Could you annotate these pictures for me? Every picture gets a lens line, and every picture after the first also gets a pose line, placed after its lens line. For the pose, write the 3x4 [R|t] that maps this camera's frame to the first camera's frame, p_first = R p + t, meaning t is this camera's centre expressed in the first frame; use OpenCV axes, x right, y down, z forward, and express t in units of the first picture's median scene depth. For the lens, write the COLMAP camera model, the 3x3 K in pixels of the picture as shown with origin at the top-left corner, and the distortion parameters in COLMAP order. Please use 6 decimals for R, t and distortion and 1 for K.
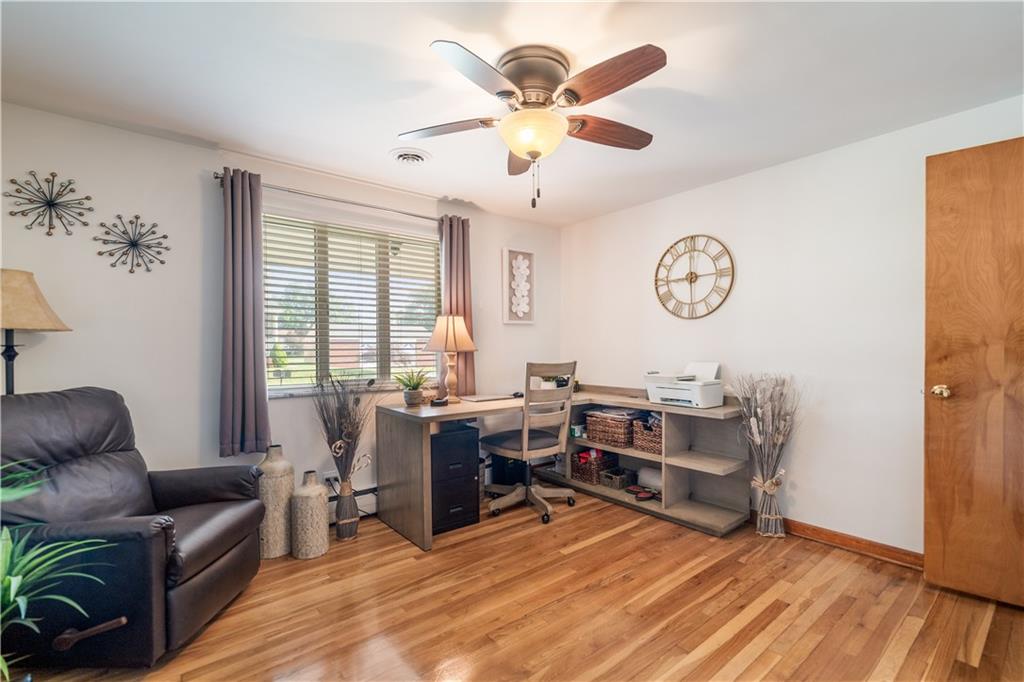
lens RADIAL K [[454.9, 0, 517.7], [0, 454.9, 342.8], [0, 0, 1]] dist [0.000617, 0.000233]
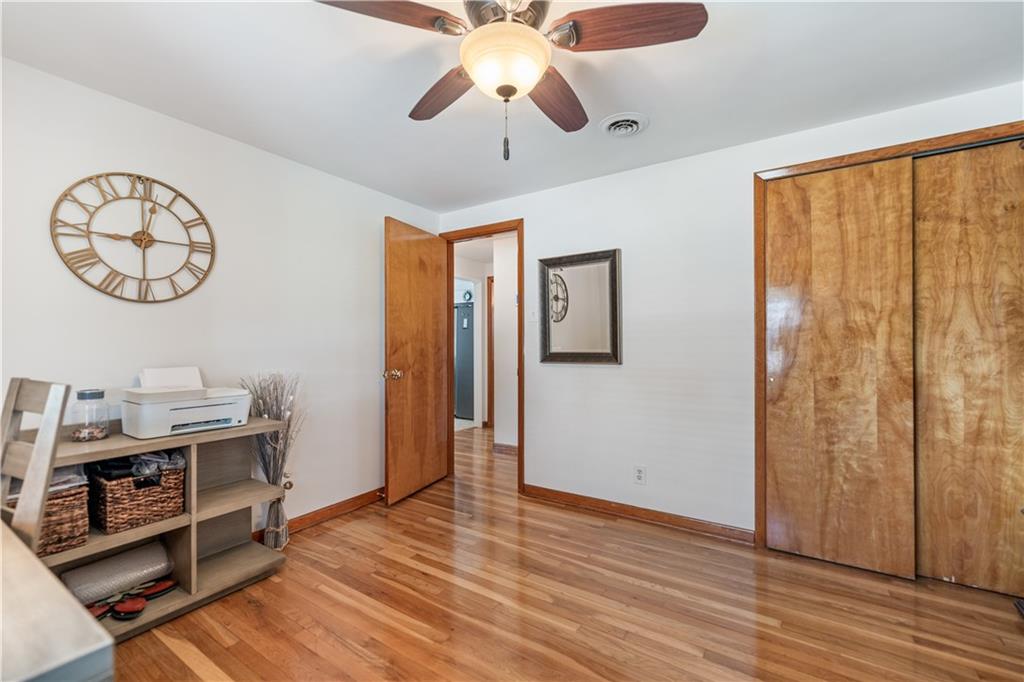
lens RADIAL K [[427.6, 0, 512.0], [0, 427.6, 341.0], [0, 0, 1]] dist [-0.000630, -0.000056]
pose [[-0.290539, 0.015907, 0.956731, -0.386518], [0.000441, 0.999864, -0.016490, 0.013872], [-0.956863, -0.004370, -0.290507, 0.721799]]
